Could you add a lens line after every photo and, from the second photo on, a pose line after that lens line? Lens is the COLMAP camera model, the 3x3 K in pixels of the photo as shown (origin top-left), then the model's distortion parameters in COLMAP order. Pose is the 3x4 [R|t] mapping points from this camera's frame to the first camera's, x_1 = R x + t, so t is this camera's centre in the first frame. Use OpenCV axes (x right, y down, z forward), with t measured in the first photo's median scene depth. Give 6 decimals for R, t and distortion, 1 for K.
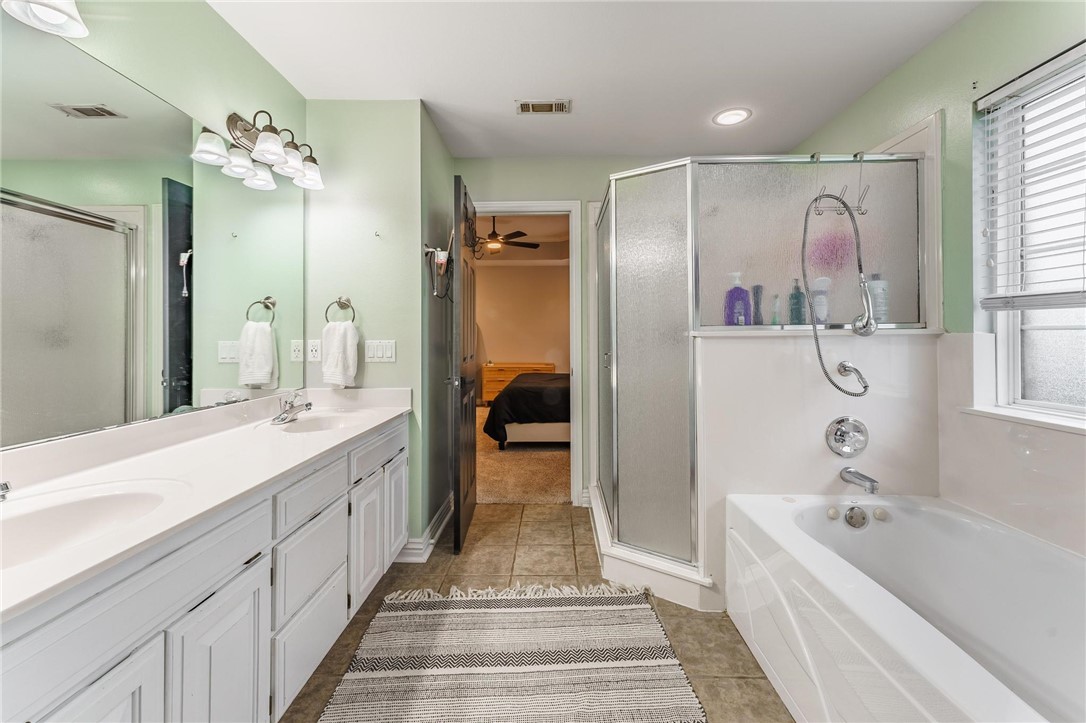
lens RADIAL K [[449.5, 0, 542.7], [0, 449.5, 335.8], [0, 0, 1]] dist [0.001830, 0.000017]
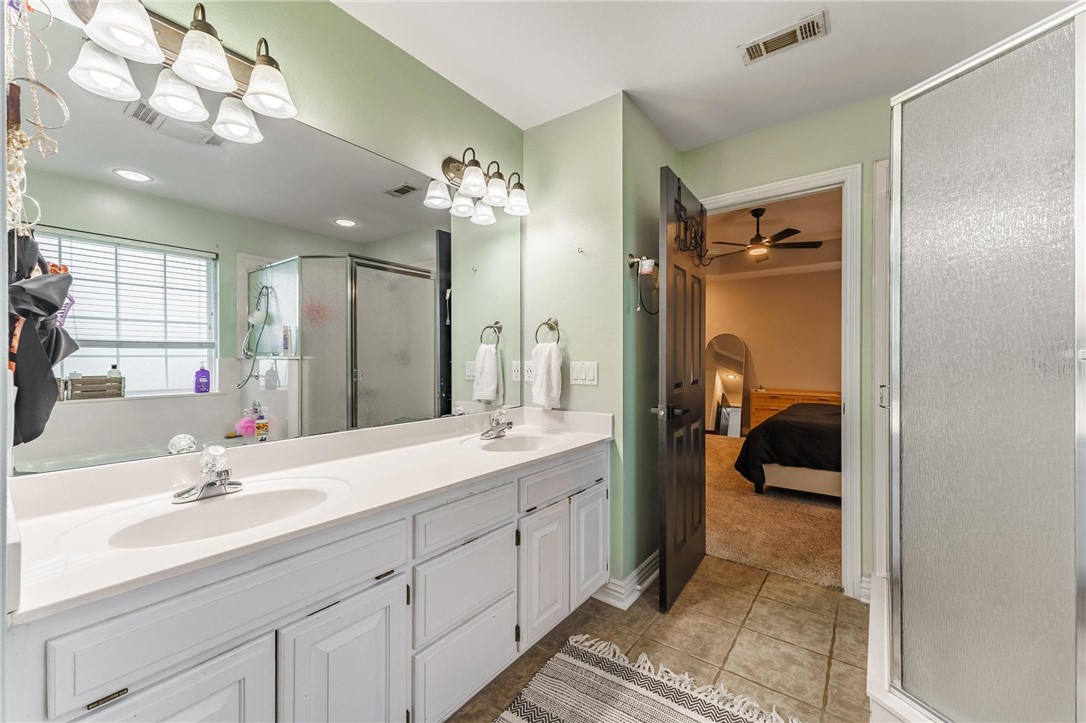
lens RADIAL K [[431.9, 0, 544.4], [0, 431.9, 362.9], [0, 0, 1]] dist [0.006231, 0.000140]
pose [[0.807065, 0.009700, -0.590382, 0.112075], [-0.001860, 0.999902, 0.013886, -0.000481], [0.590459, -0.010109, 0.807004, 0.212755]]
